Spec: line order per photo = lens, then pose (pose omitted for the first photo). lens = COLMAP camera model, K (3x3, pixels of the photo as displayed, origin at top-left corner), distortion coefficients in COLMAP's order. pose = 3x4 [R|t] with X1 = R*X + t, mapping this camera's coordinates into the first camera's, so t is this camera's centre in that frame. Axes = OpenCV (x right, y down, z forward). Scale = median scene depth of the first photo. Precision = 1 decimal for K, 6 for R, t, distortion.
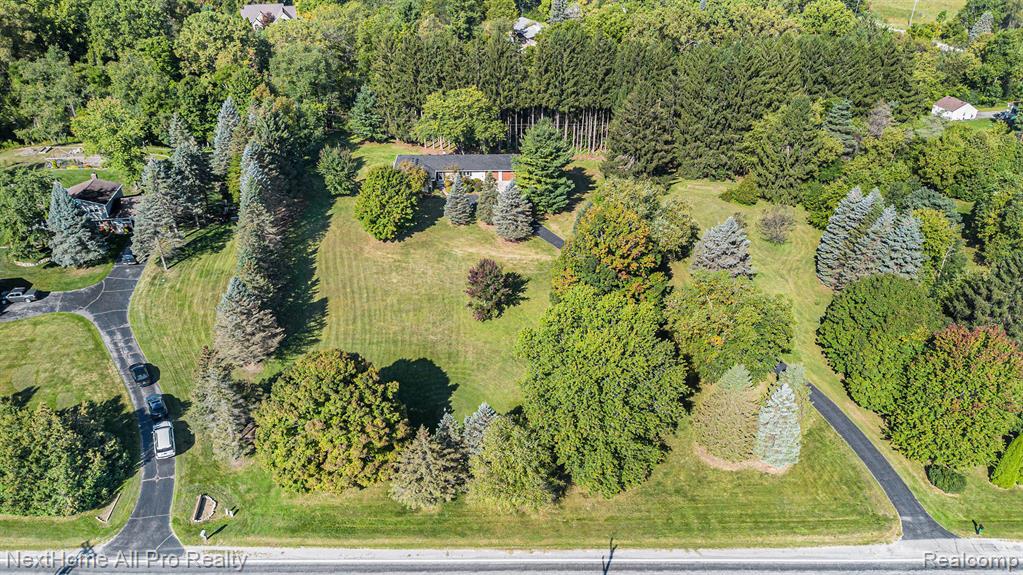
lens RADIAL K [[716.3, 0, 511.5], [0, 716.3, 287.5], [0, 0, 1]] dist [0.003031, 0.000251]
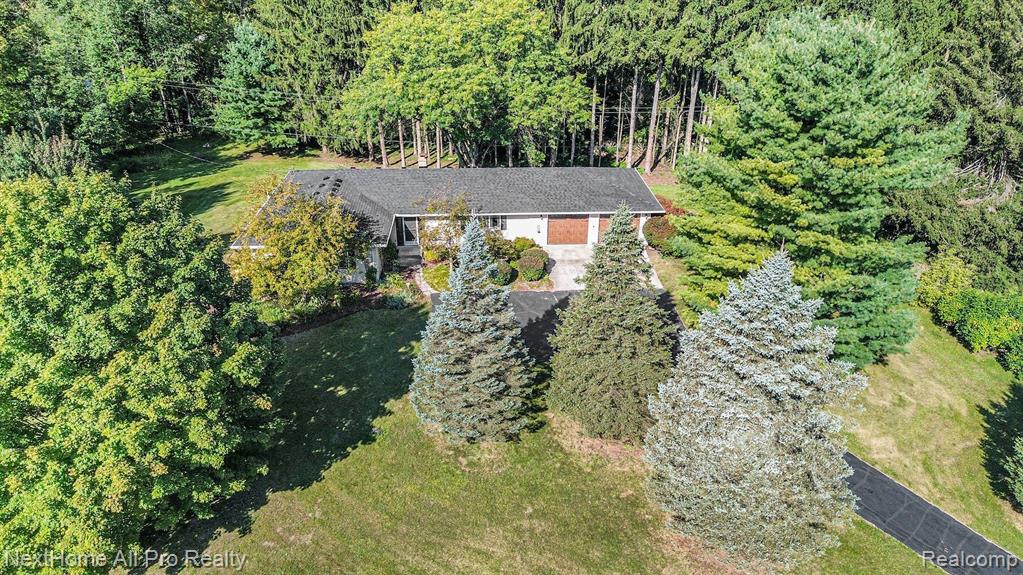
lens RADIAL K [[716.3, 0, 511.5], [0, 716.3, 287.5], [0, 0, 1]] dist [0.003031, 0.000251]
pose [[0.999894, -0.002411, 0.014330, -0.055376], [0.003406, 0.997554, -0.069812, -0.102663], [-0.014126, 0.069853, 0.997457, 0.650244]]
